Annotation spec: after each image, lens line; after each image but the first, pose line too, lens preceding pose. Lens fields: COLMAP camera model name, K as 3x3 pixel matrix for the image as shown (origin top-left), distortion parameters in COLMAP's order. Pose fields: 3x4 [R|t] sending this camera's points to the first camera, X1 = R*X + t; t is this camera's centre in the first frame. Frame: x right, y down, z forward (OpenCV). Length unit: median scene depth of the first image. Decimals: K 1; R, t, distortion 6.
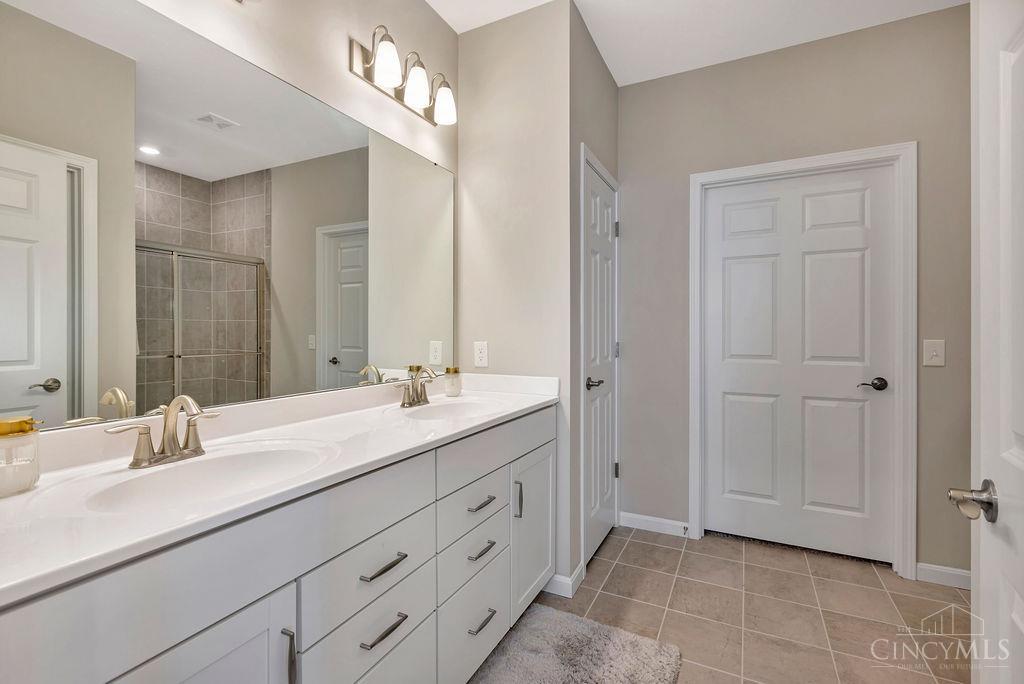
lens RADIAL K [[458.3, 0, 511.0], [0, 458.3, 337.6], [0, 0, 1]] dist [-0.000322, -0.002267]
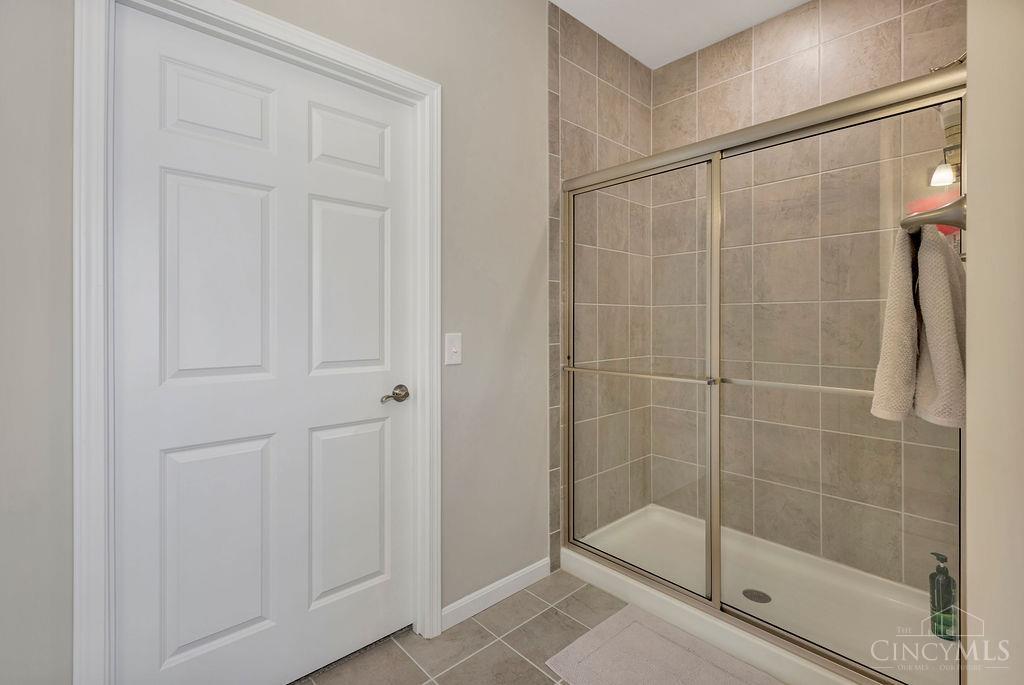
lens RADIAL K [[458.3, 0, 500.1], [0, 458.3, 324.0], [0, 0, 1]] dist [-0.000322, -0.002267]
pose [[0.340577, -0.005136, 0.940203, 0.155118], [0.005222, 0.999980, 0.003571, -0.013628], [-0.940202, 0.003694, 0.340597, 0.580810]]
